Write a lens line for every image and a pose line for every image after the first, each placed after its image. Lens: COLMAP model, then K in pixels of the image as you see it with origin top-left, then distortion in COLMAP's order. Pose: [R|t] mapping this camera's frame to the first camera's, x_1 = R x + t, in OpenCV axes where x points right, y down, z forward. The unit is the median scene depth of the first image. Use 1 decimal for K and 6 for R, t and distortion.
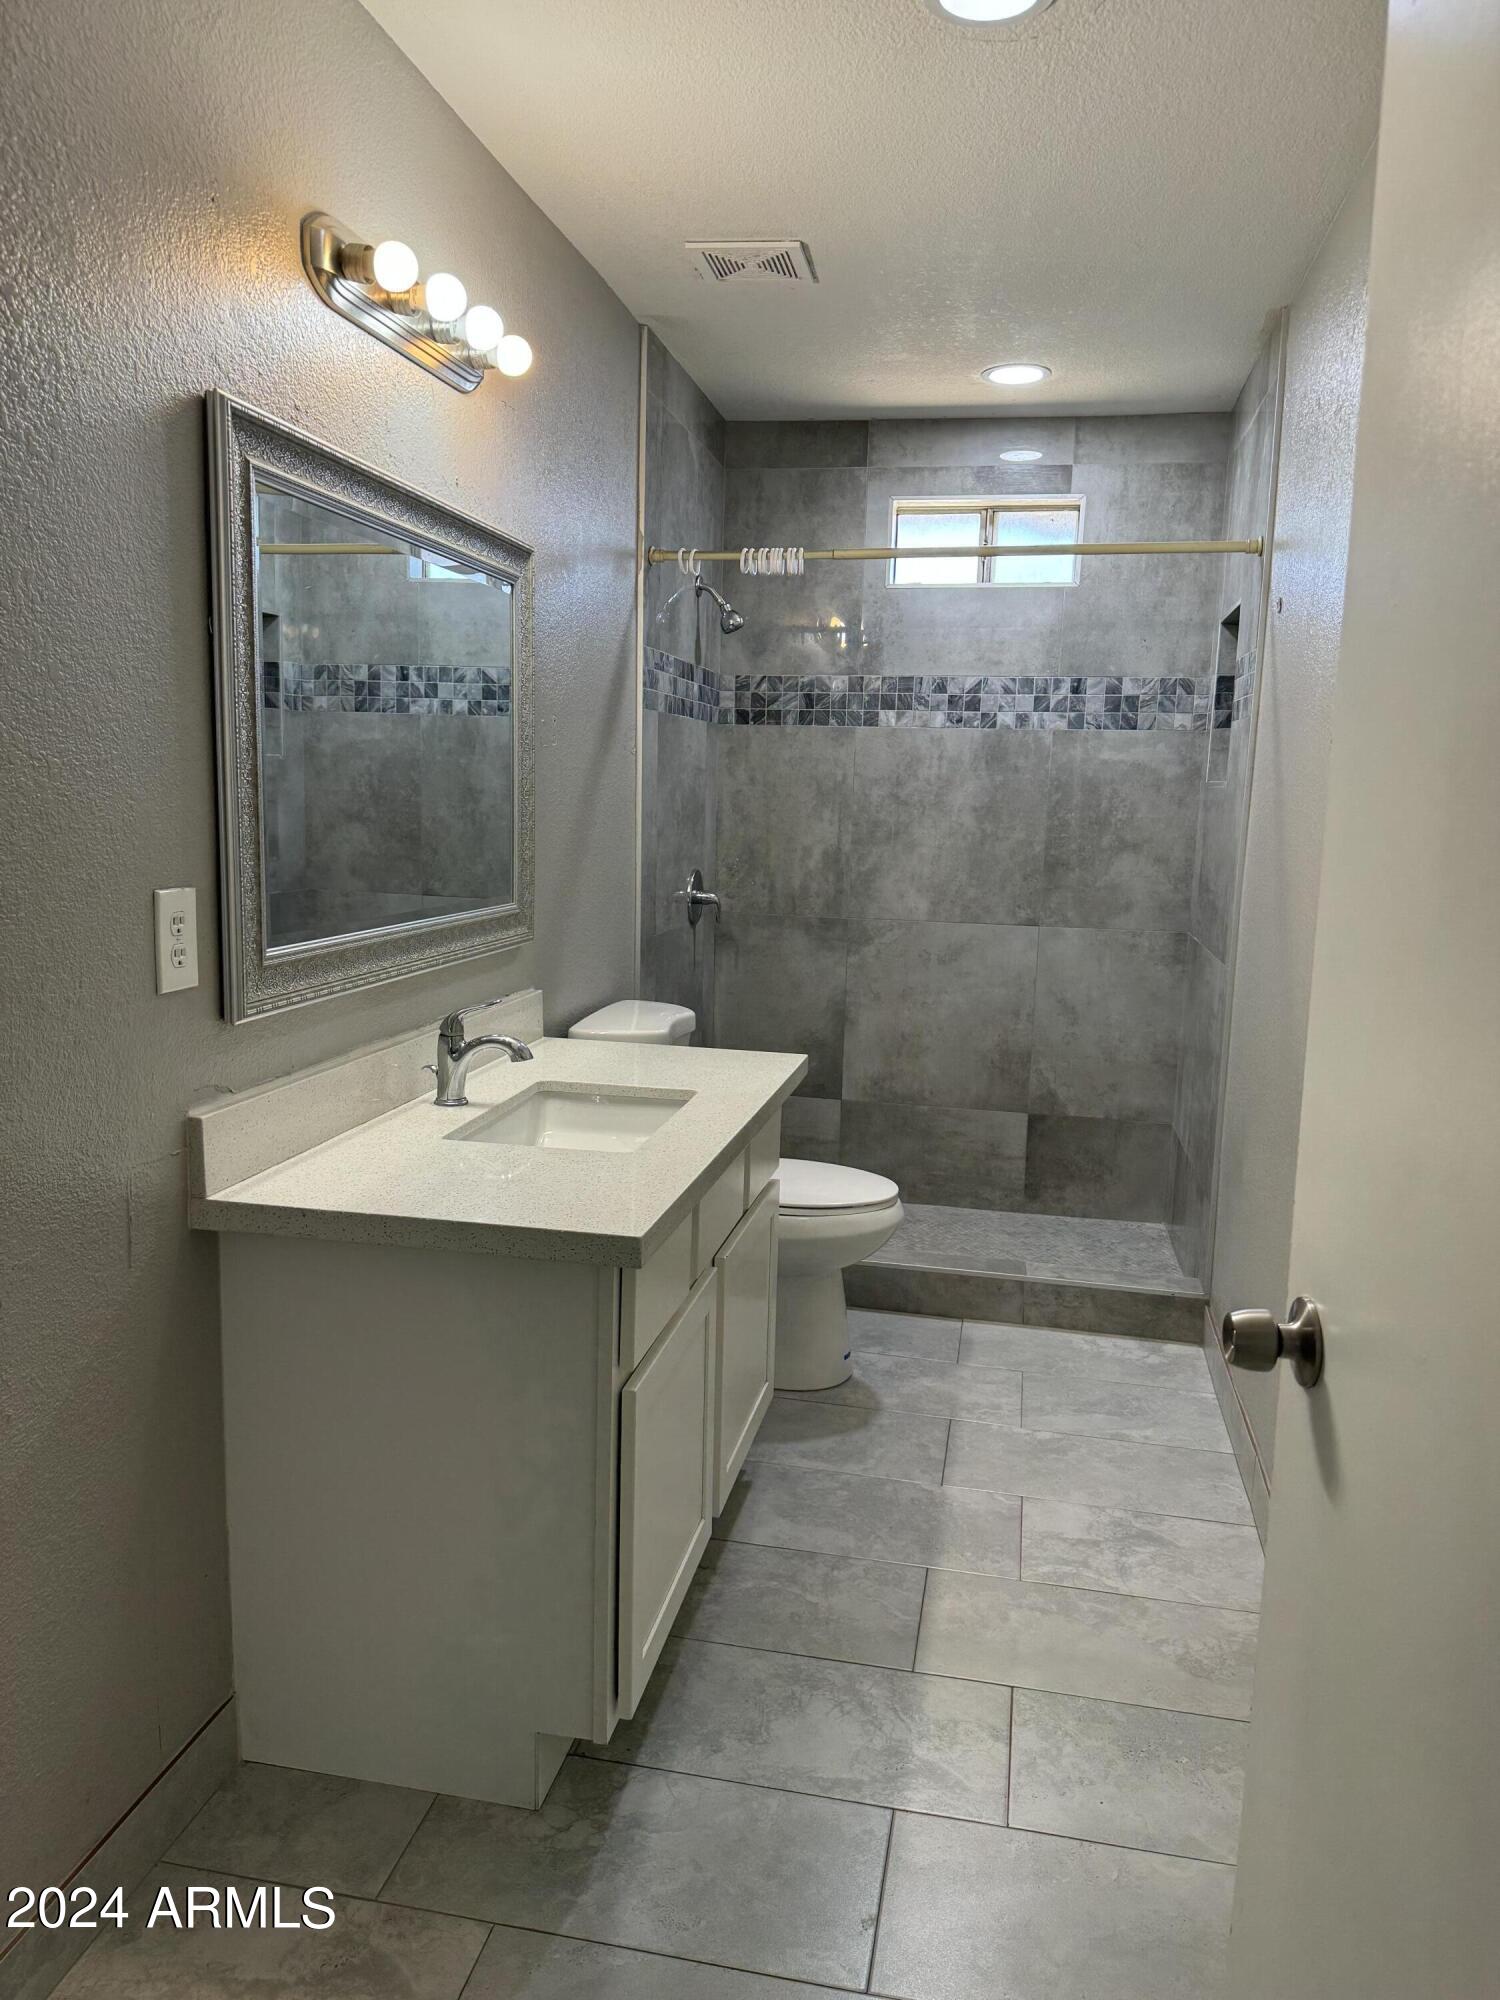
lens RADIAL K [[1425.1, 0, 730.7], [0, 1425.1, 1017.3], [0, 0, 1]] dist [0.089625, -0.126646]
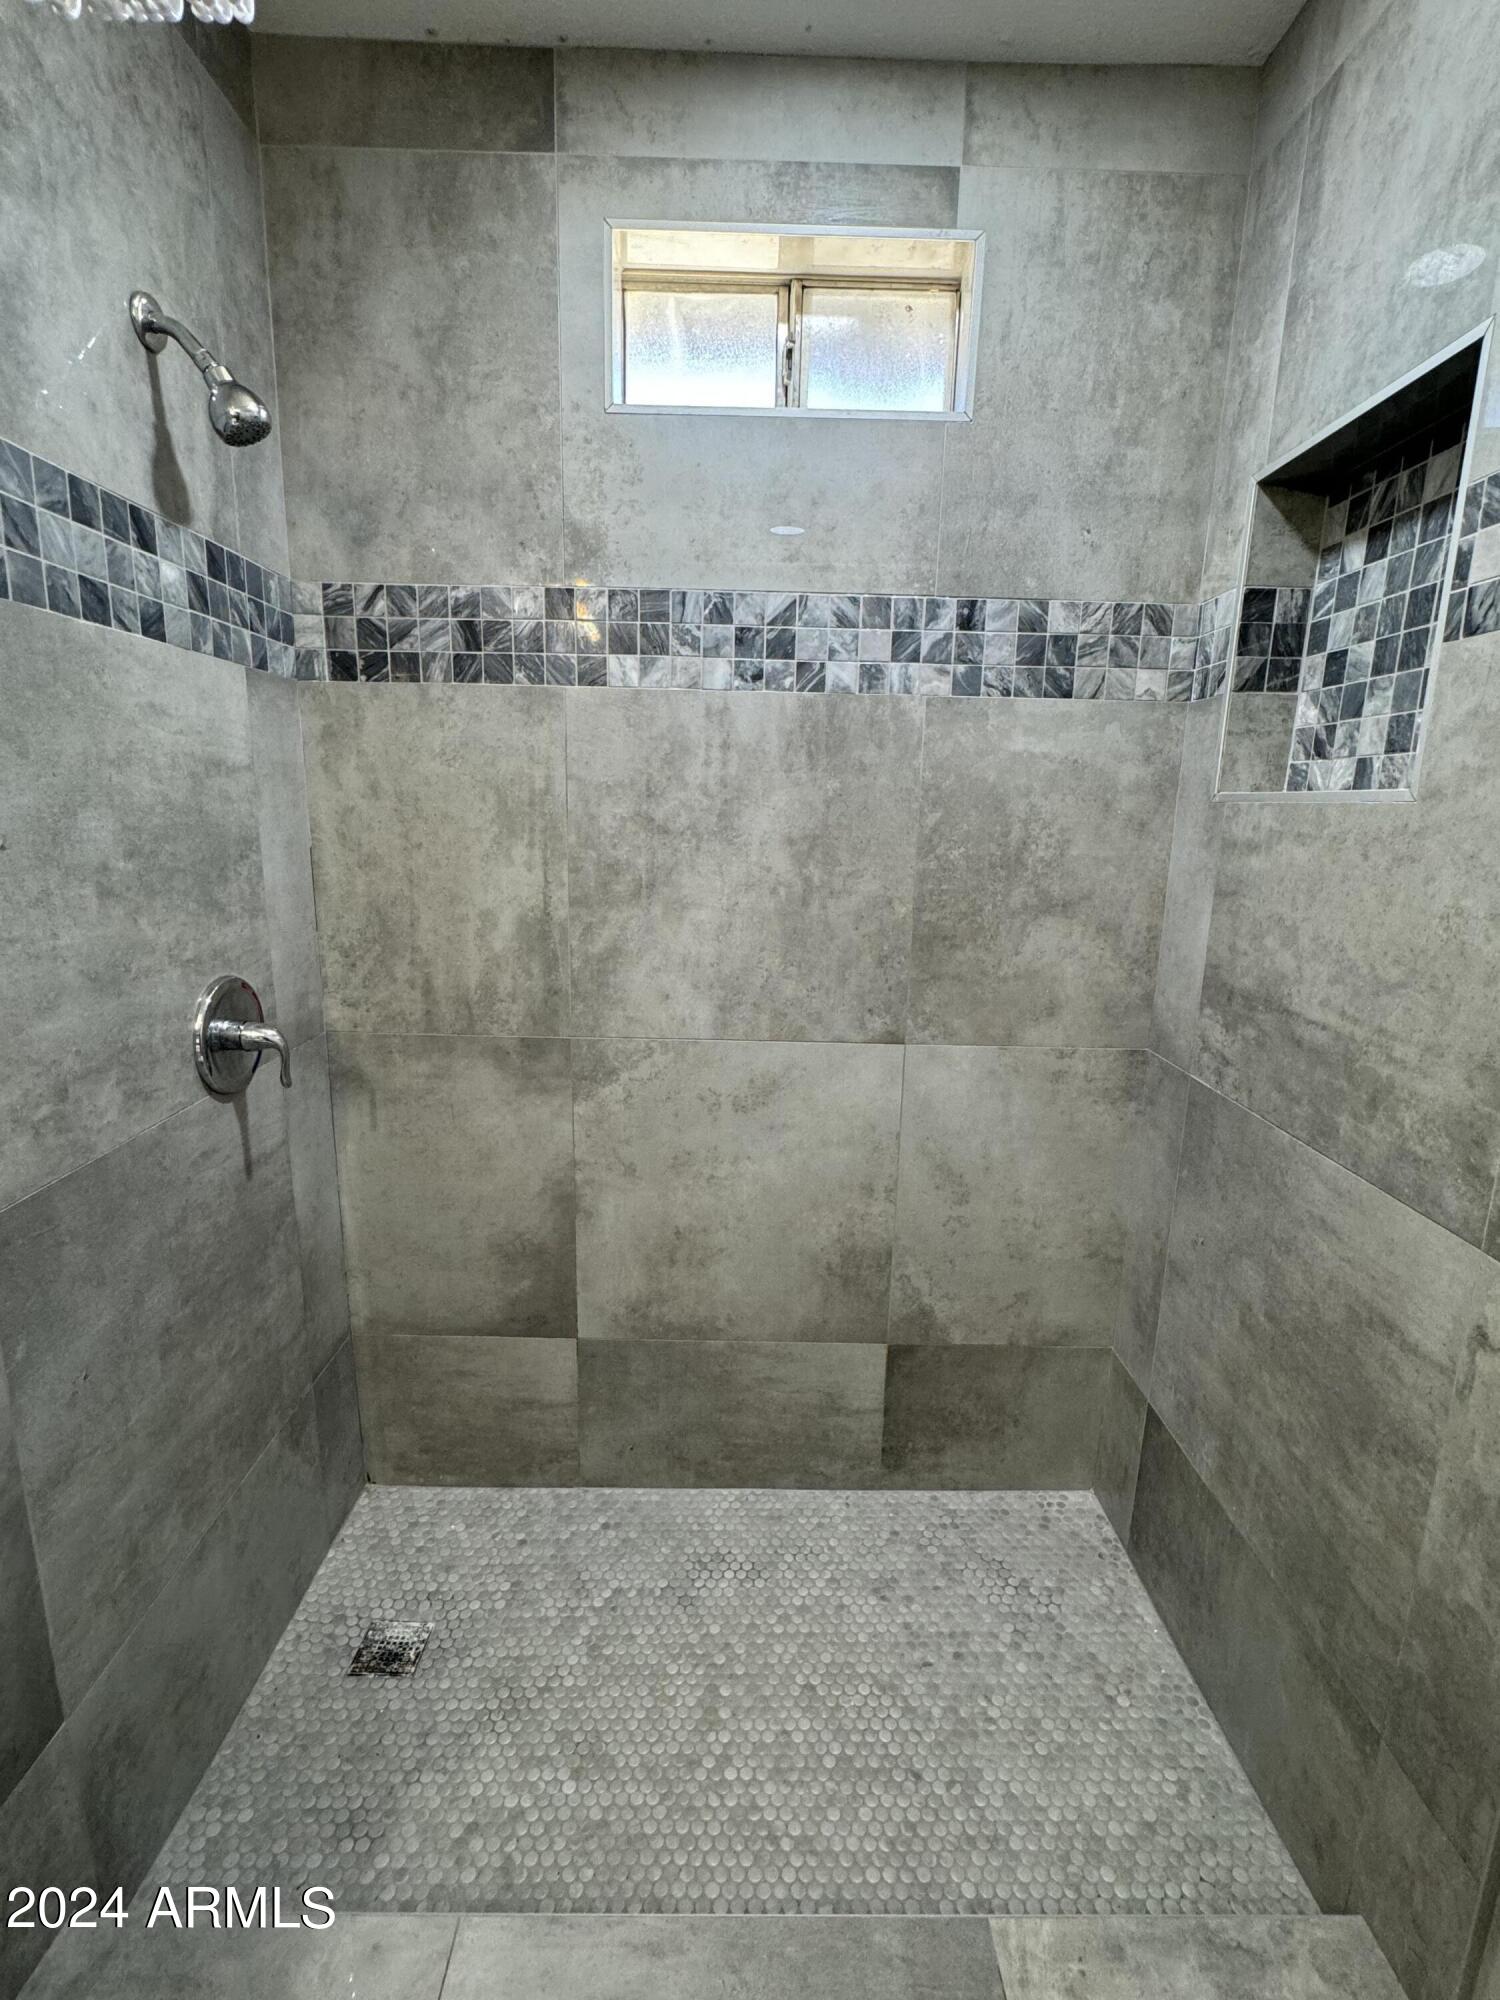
lens RADIAL K [[920.1, 0, 750.4], [0, 920.1, 994.0], [0, 0, 1]] dist [-0.008537, 0.004461]
pose [[0.977319, -0.047618, 0.206352, 0.084345], [0.037589, 0.997926, 0.052255, -0.111735], [-0.208412, -0.043313, 0.977082, 0.690501]]
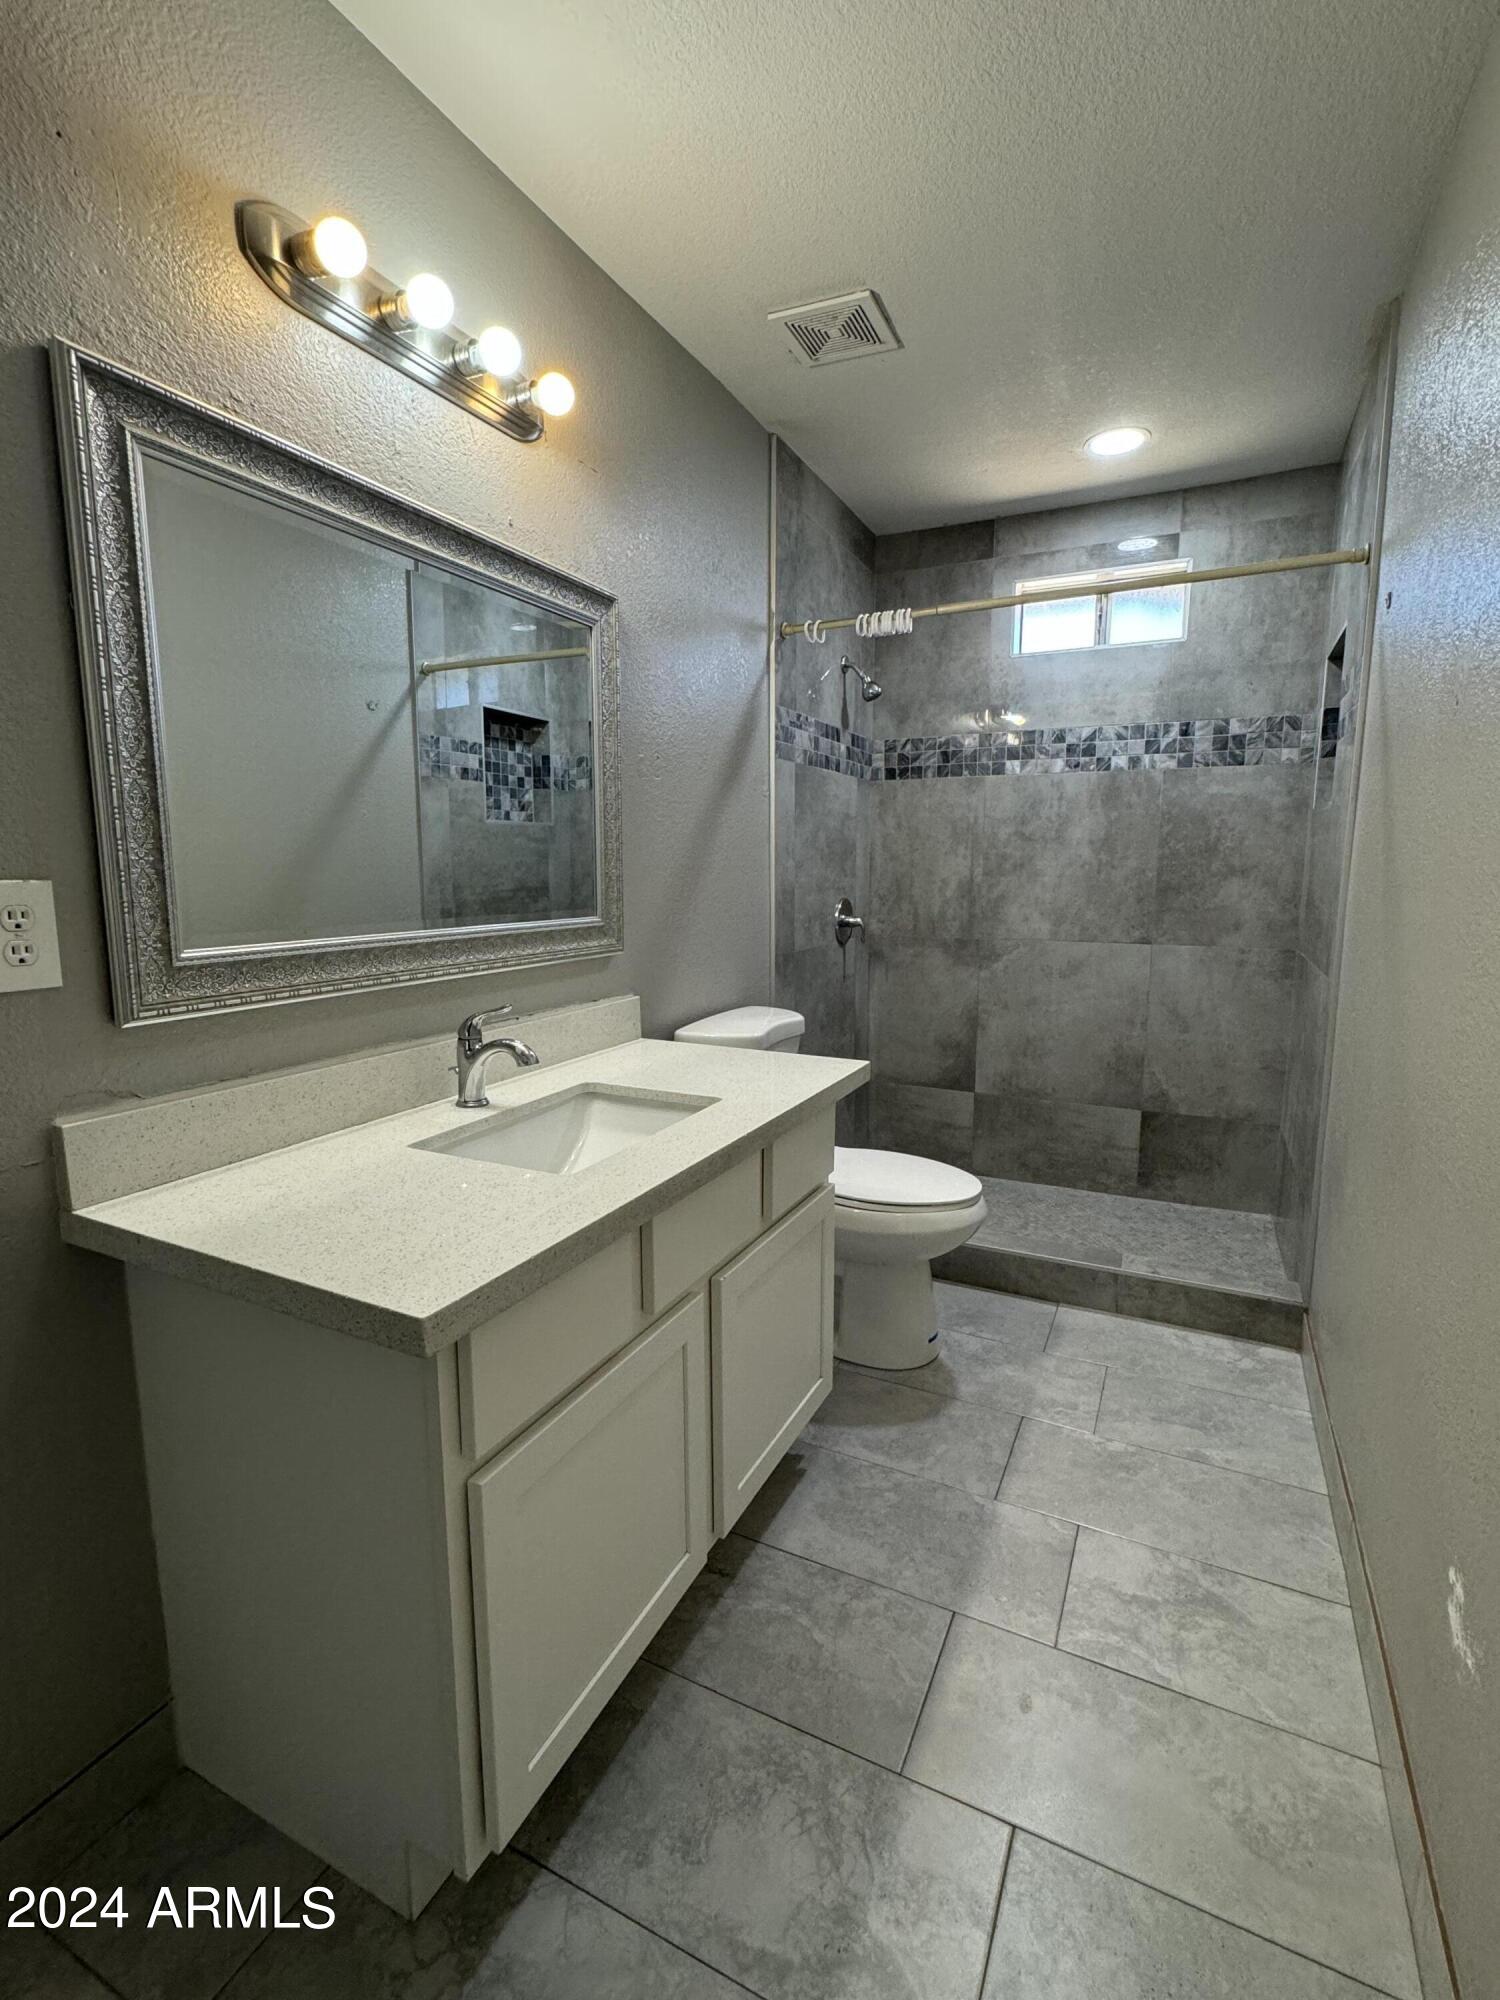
lens RADIAL K [[920.1, 0, 742.4], [0, 920.1, 1004.6], [0, 0, 1]] dist [-0.008537, 0.004461]
pose [[0.967895, 0.009931, -0.251158, 0.091140], [-0.013247, 0.999846, -0.011513, -0.003861], [0.251005, 0.014471, 0.967878, 0.232766]]
